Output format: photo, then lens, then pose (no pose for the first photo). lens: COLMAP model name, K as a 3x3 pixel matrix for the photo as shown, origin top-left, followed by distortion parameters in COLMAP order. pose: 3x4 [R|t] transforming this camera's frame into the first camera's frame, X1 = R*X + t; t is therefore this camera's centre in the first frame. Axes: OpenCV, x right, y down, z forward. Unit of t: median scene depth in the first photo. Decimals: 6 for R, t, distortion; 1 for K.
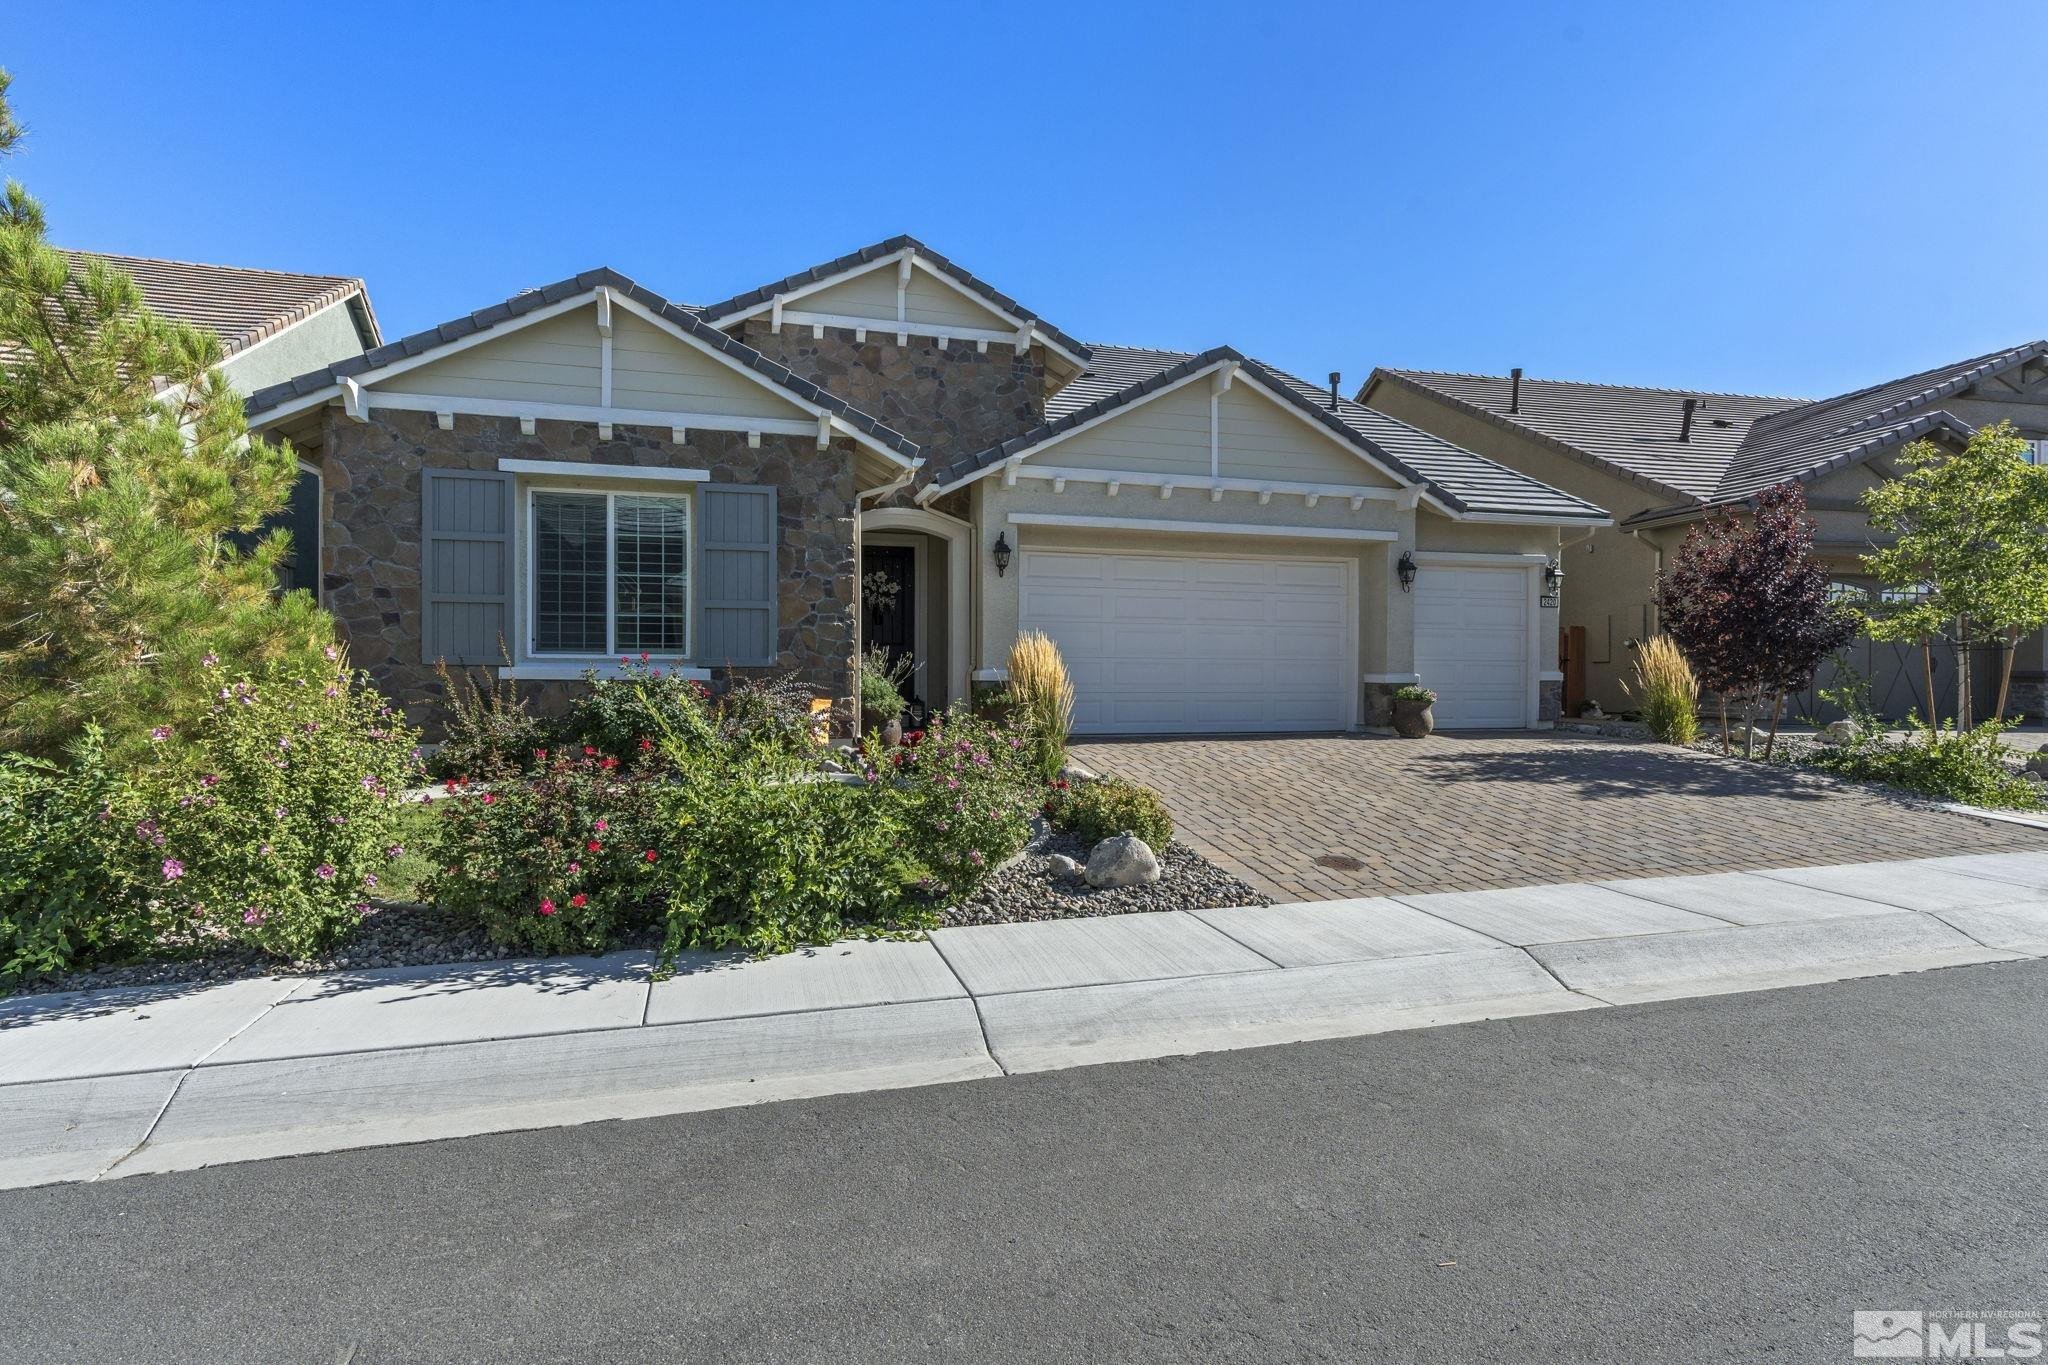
lens RADIAL K [[1026.0, 0, 1027.0], [0, 1026.0, 656.0], [0, 0, 1]] dist [-0.000413, 0.000142]
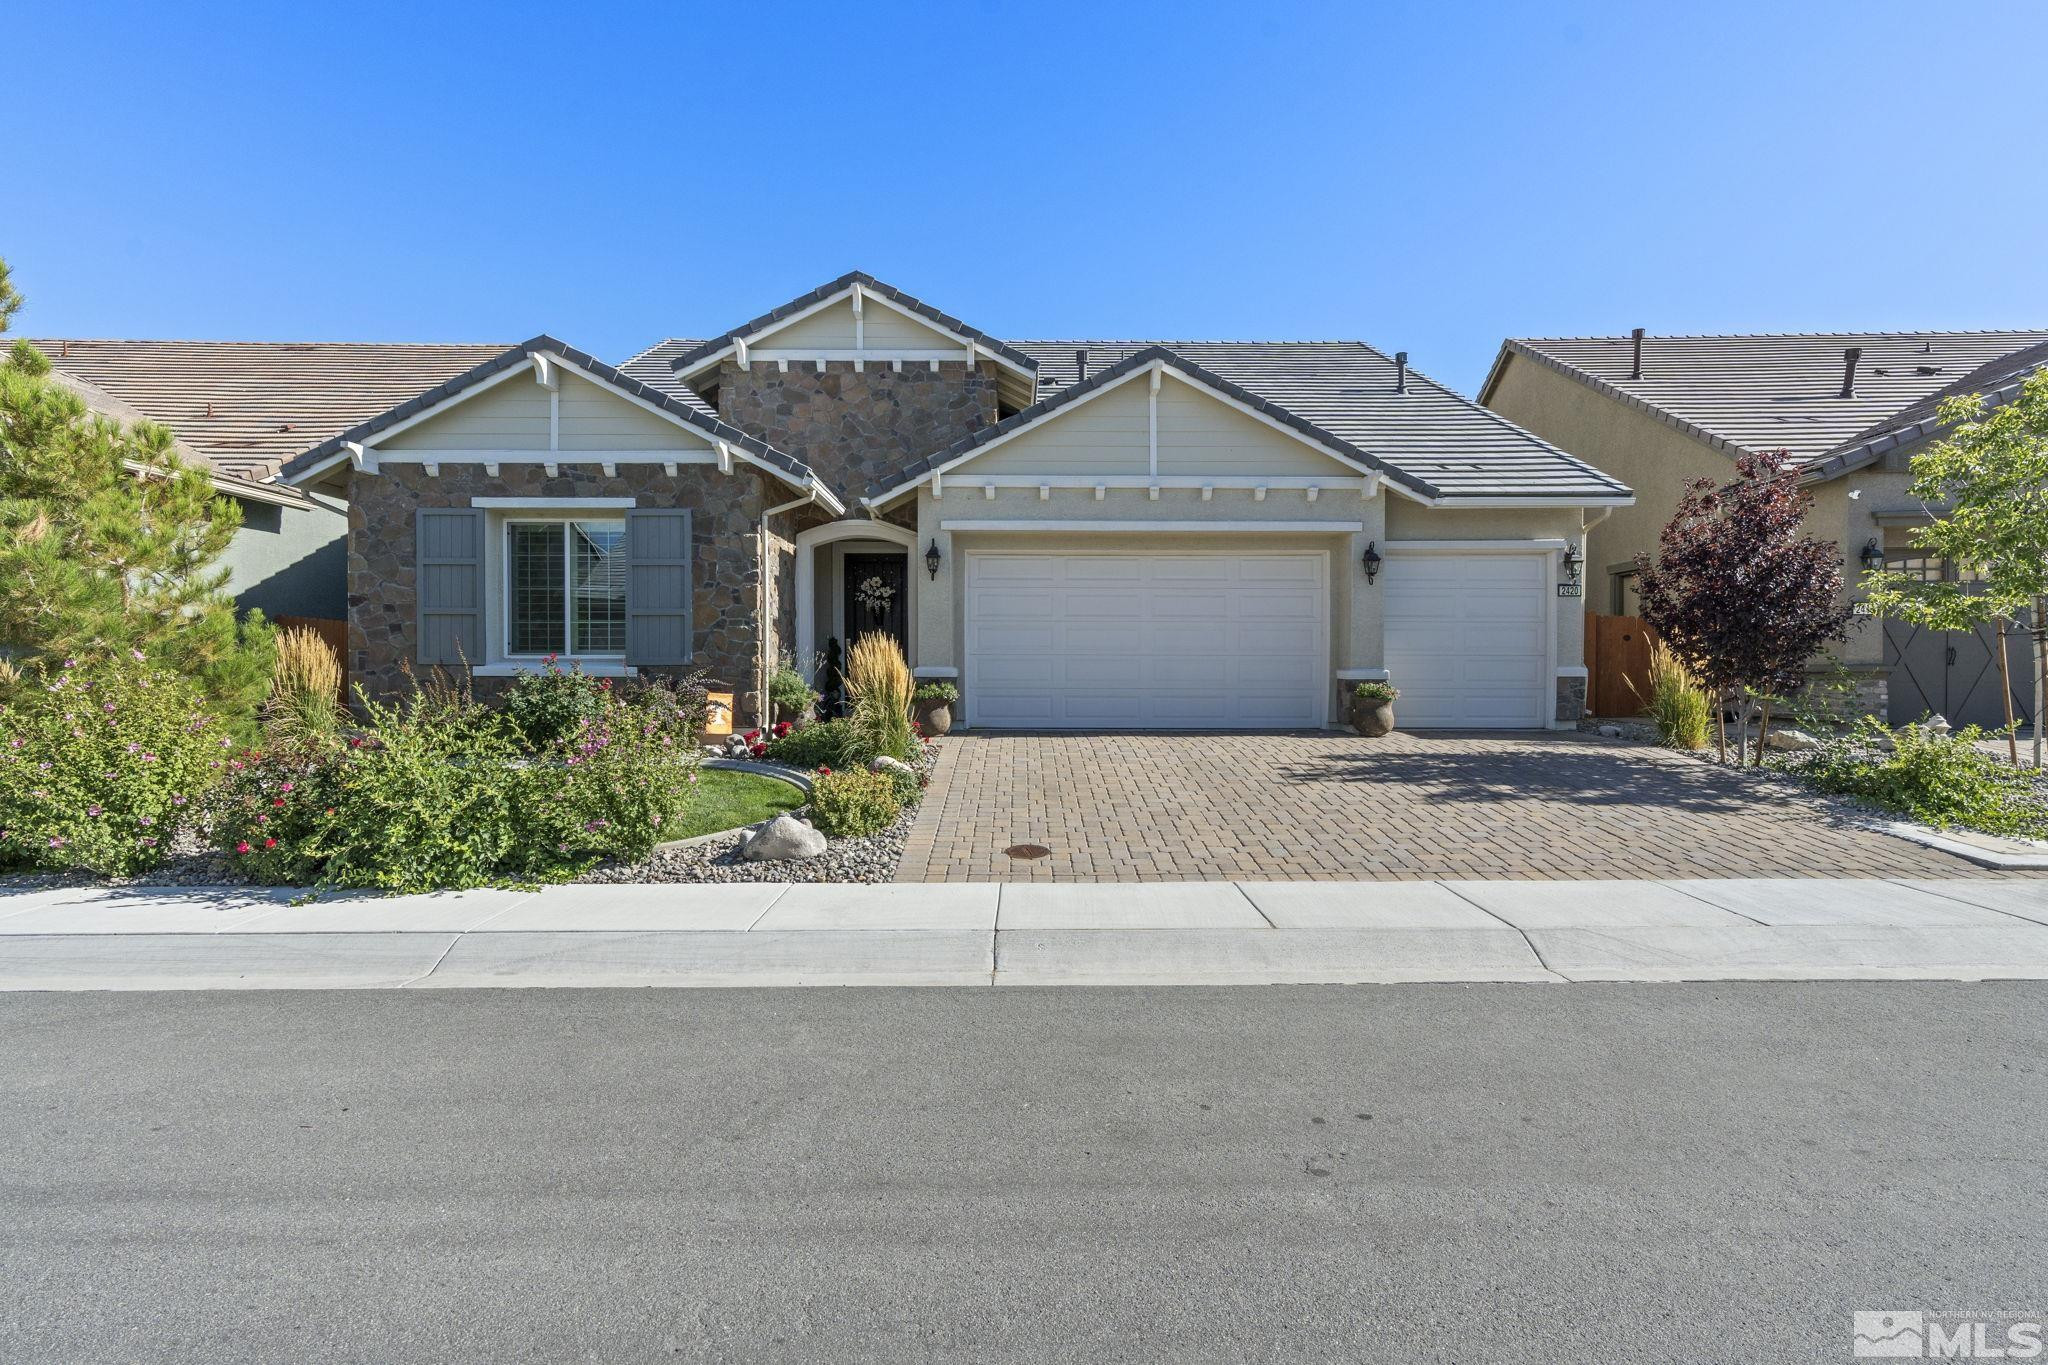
lens RADIAL K [[1013.1, 0, 1032.3], [0, 1013.1, 662.6], [0, 0, 1]] dist [-0.000186, 0.000231]
pose [[0.962367, -0.003472, -0.271730, 0.371663], [0.006406, 0.999930, 0.009912, -0.000870], [0.271676, -0.011280, 0.962323, 0.004062]]
